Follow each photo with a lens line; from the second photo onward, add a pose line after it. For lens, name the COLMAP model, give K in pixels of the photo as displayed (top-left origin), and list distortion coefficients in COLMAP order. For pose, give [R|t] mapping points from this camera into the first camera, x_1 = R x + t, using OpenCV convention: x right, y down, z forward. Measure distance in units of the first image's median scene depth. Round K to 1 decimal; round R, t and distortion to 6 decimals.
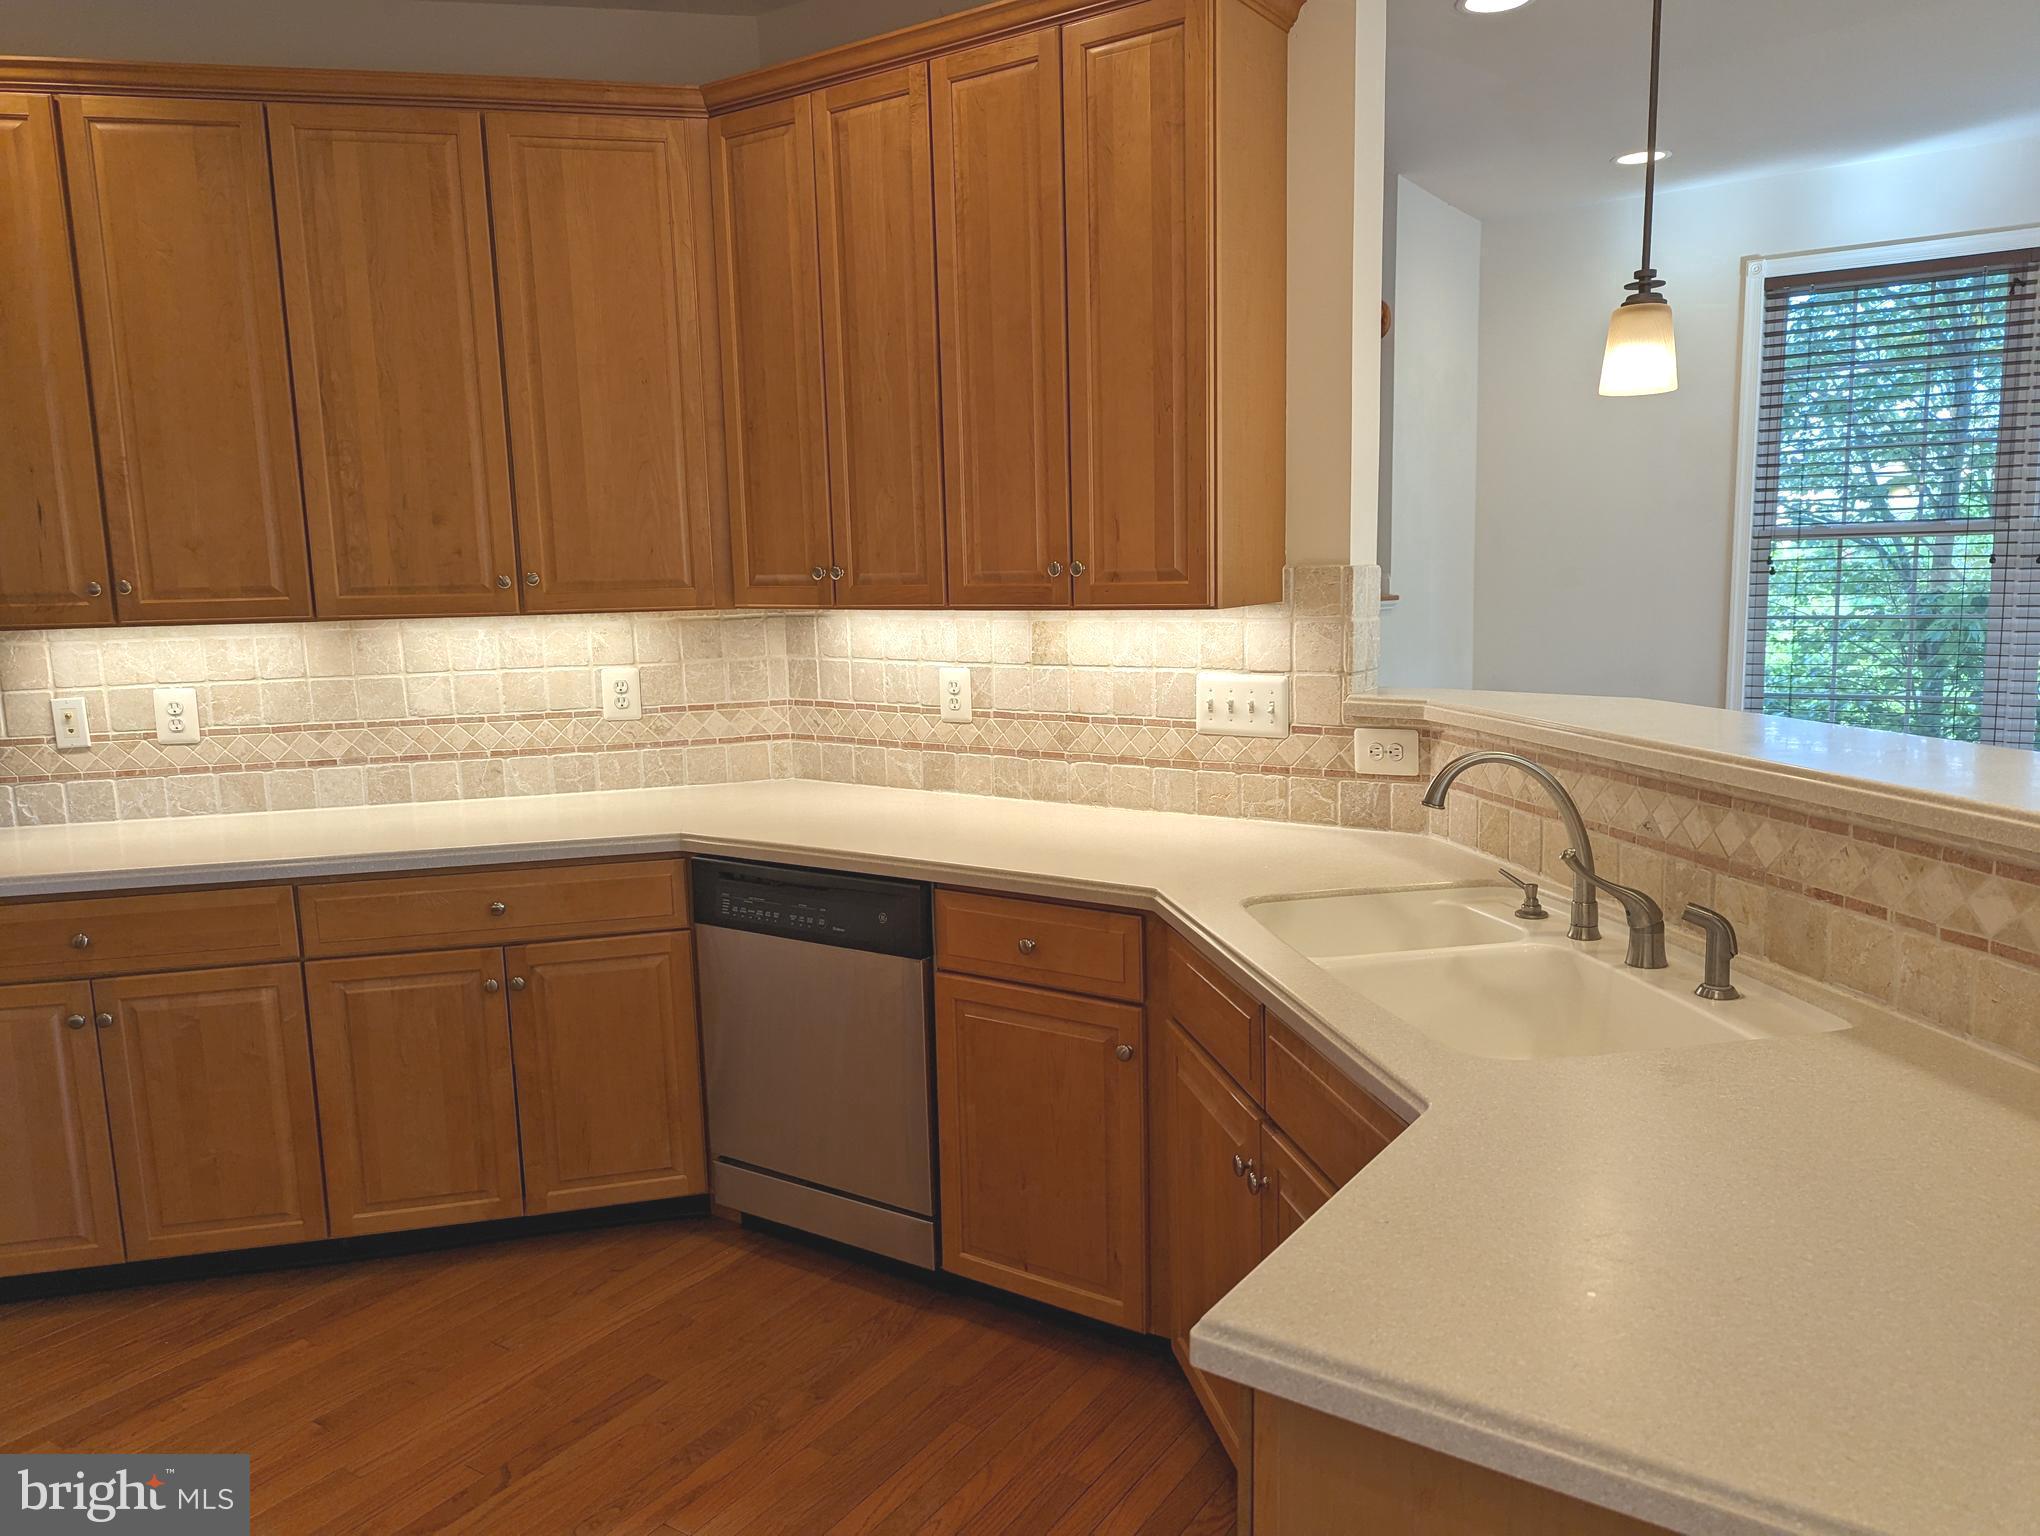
lens RADIAL K [[1445.4, 0, 1054.9], [0, 1445.4, 764.8], [0, 0, 1]] dist [0.049364, -0.045297]
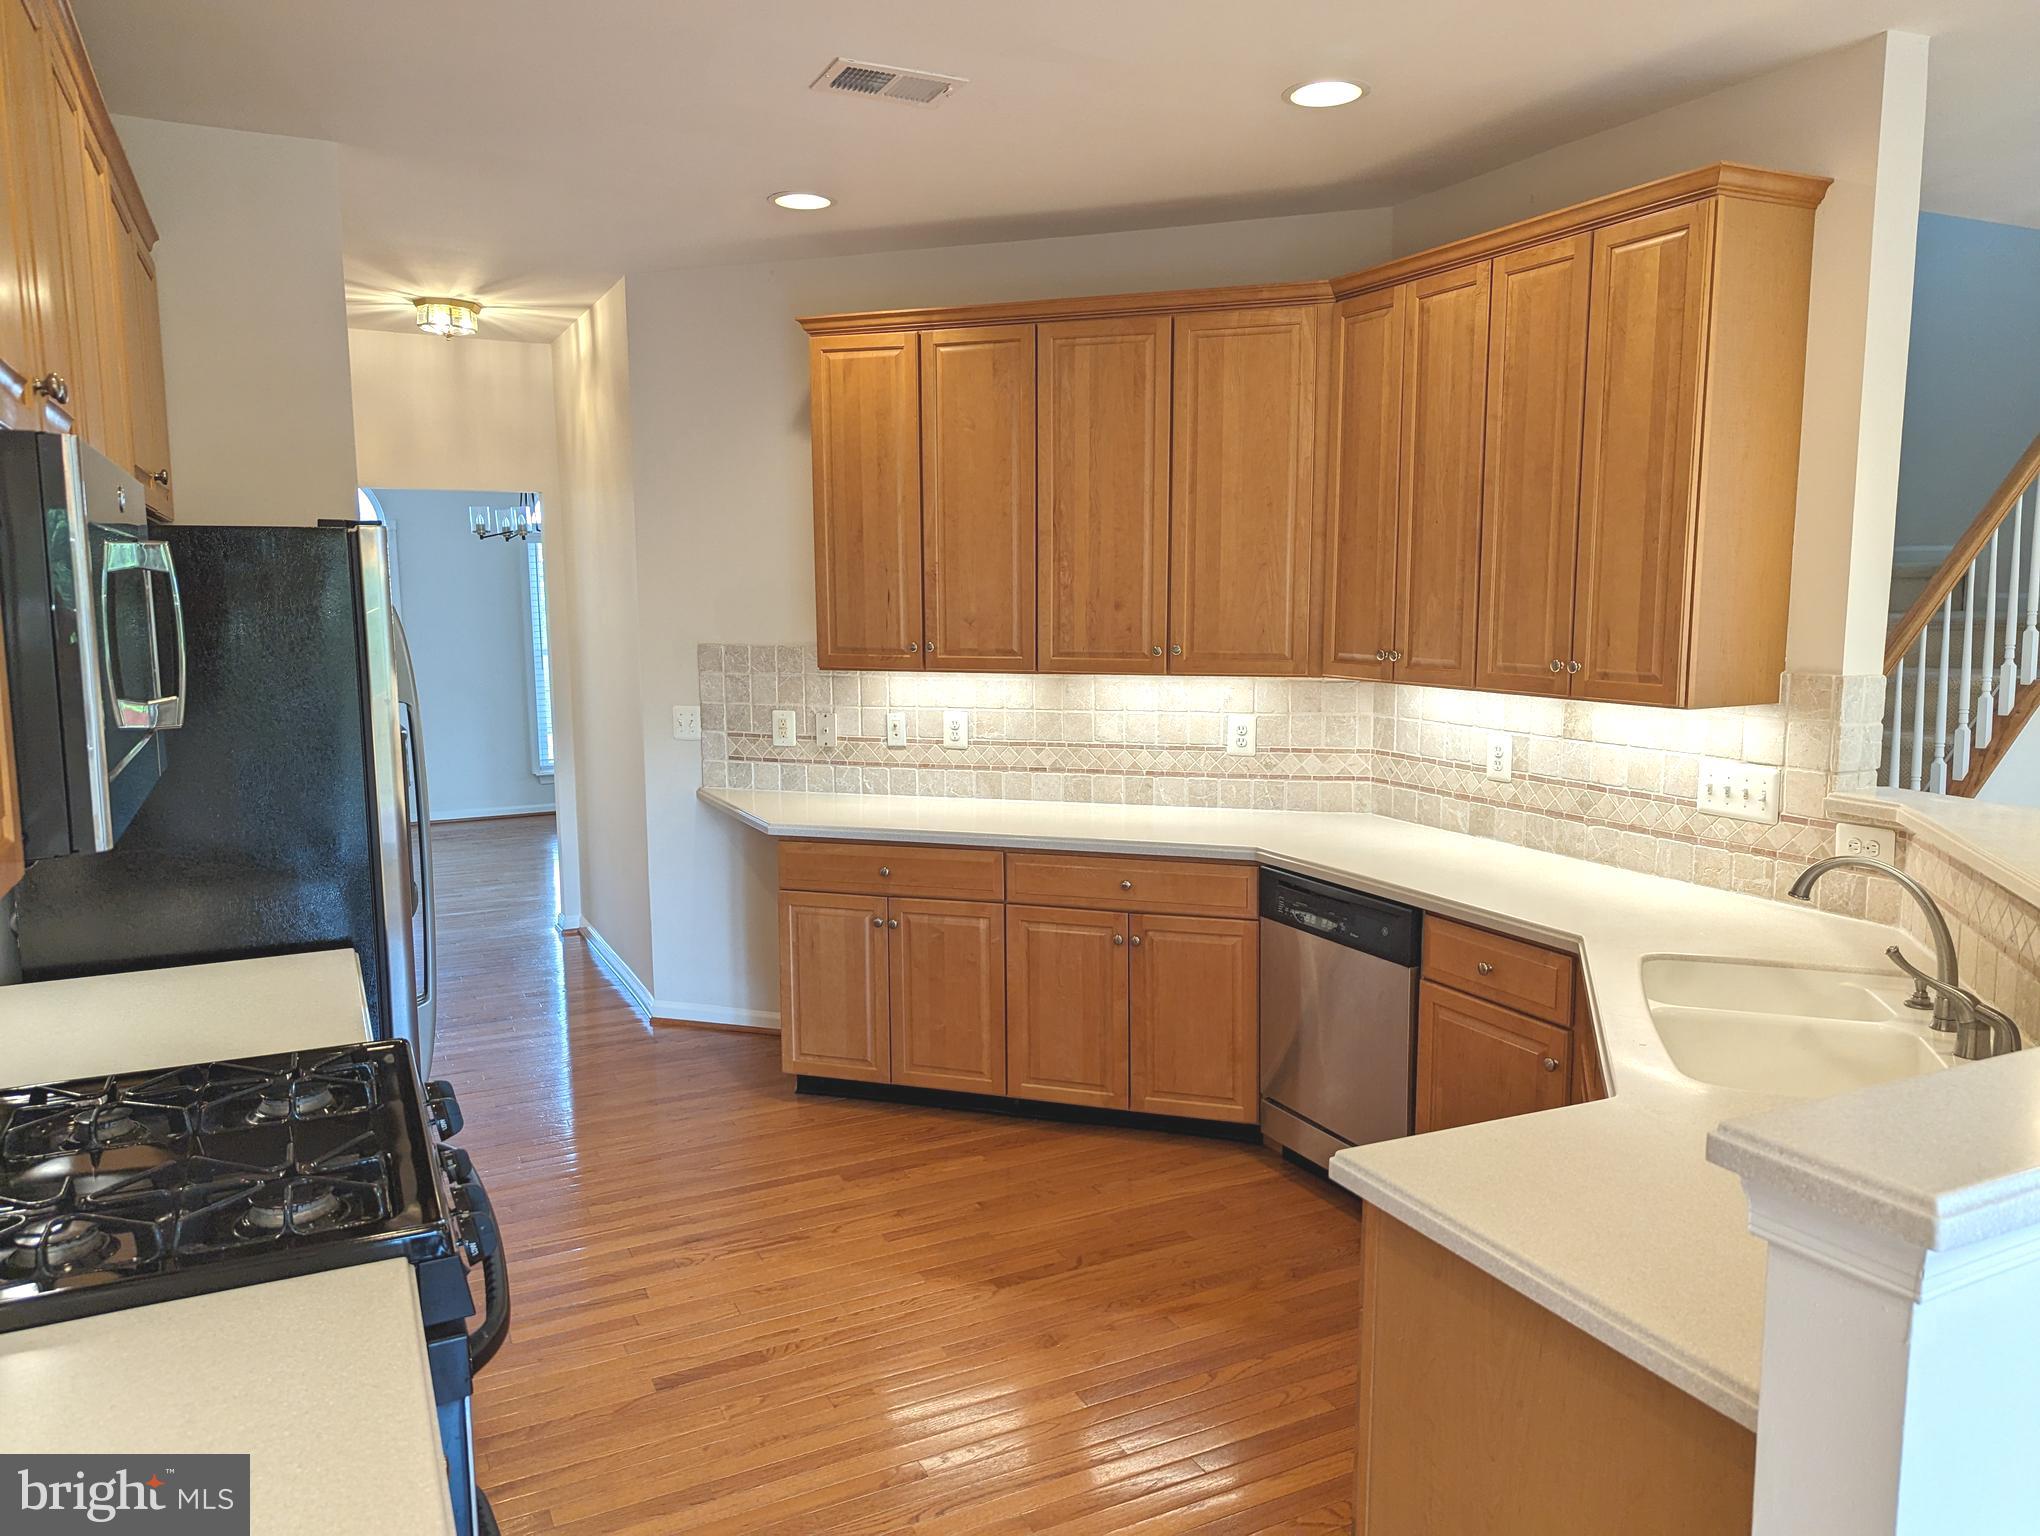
lens RADIAL K [[1445.4, 0, 1017.2], [0, 1445.4, 760.0], [0, 0, 1]] dist [0.049364, -0.045297]
pose [[0.860400, 0.083063, -0.502804, 0.215712], [-0.089446, 0.995926, 0.011466, -0.028441], [0.501708, 0.035109, 0.864324, -0.260648]]
